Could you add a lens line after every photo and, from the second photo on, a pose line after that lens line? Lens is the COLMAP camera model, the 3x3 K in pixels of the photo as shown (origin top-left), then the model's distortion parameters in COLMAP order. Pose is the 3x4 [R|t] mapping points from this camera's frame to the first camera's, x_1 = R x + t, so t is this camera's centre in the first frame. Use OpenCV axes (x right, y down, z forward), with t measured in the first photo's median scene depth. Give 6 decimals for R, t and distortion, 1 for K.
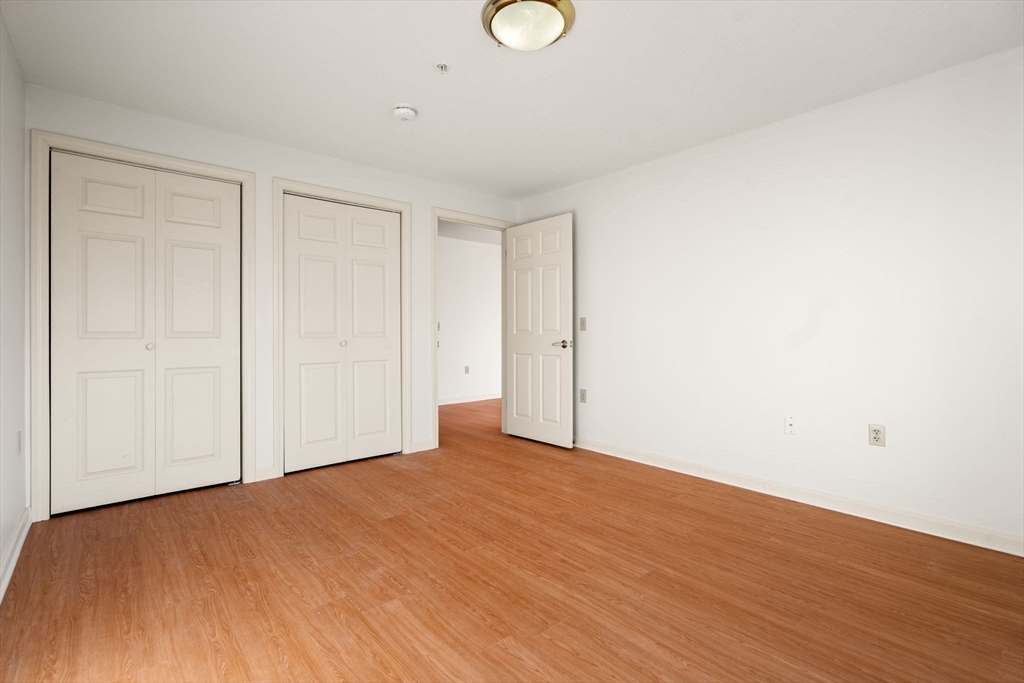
lens RADIAL K [[468.7, 0, 507.2], [0, 468.7, 340.5], [0, 0, 1]] dist [-0.002299, 0.001060]
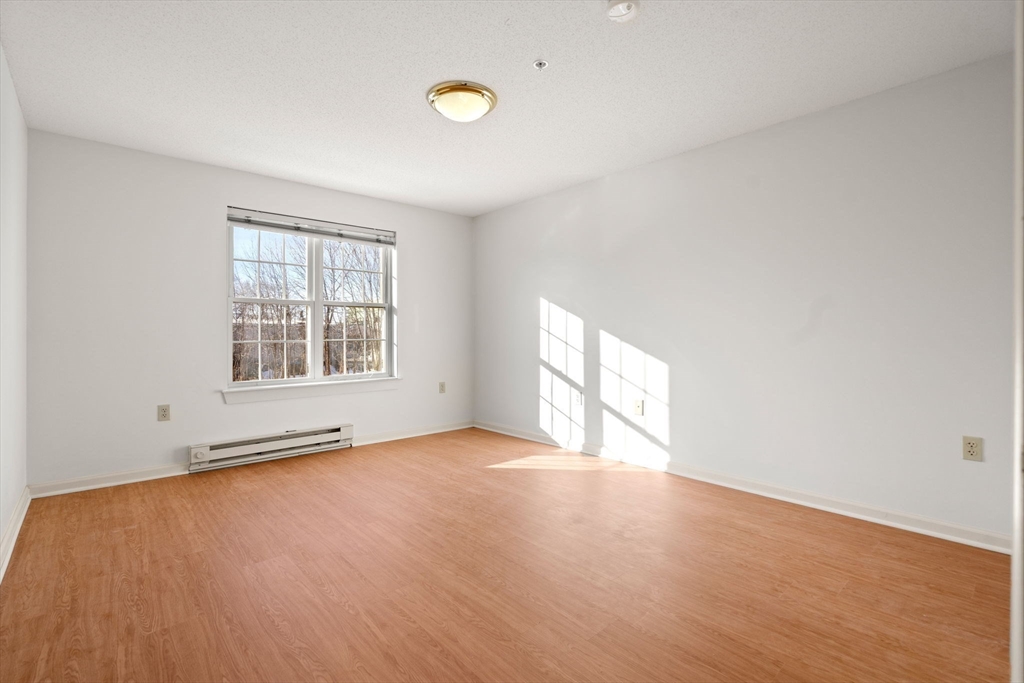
lens RADIAL K [[468.7, 0, 507.2], [0, 468.7, 340.5], [0, 0, 1]] dist [-0.002299, 0.001060]
pose [[-0.999899, 0.000697, -0.014210, -0.055973], [0.000241, 0.999486, 0.032067, -0.040393], [0.014225, 0.032060, -0.999385, 2.039241]]
